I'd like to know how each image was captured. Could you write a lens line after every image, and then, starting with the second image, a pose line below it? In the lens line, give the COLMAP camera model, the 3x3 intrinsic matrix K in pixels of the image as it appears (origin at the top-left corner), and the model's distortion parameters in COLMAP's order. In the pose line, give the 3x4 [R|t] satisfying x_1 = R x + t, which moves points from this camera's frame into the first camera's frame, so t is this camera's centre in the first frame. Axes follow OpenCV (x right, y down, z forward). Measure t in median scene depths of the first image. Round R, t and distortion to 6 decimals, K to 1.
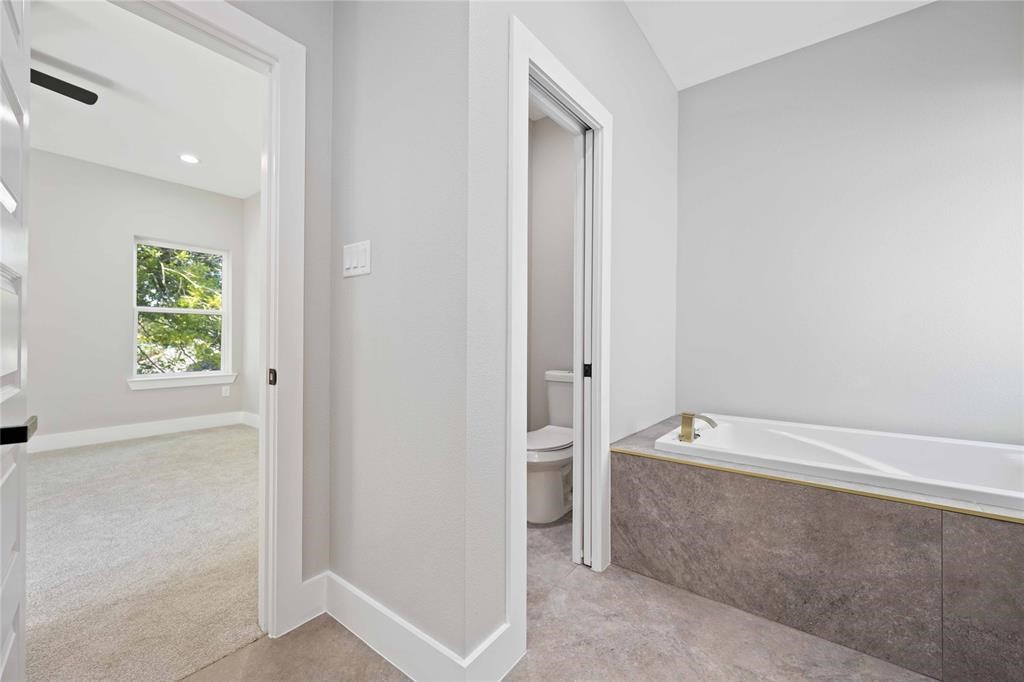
lens RADIAL K [[408.4, 0, 512.8], [0, 408.4, 339.5], [0, 0, 1]] dist [0.000677, -0.000705]
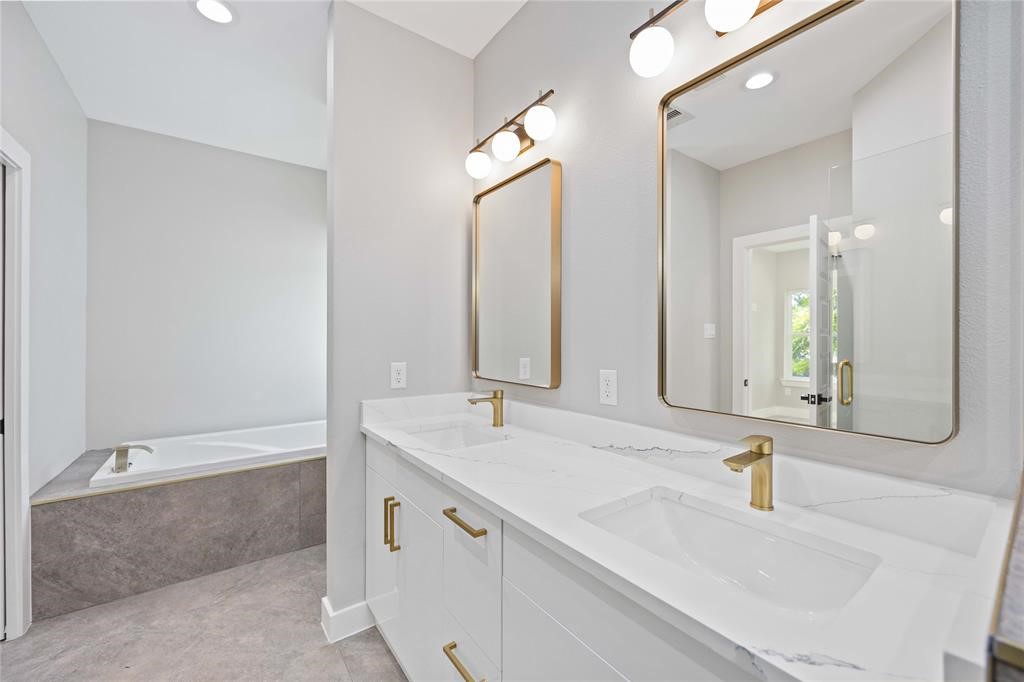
lens RADIAL K [[408.4, 0, 513.1], [0, 408.4, 339.7], [0, 0, 1]] dist [0.000677, -0.000705]
pose [[0.272268, -0.002961, 0.962217, -0.424117], [0.001876, 0.999995, 0.002546, -0.134064], [-0.962220, 0.001112, 0.272272, -0.398073]]
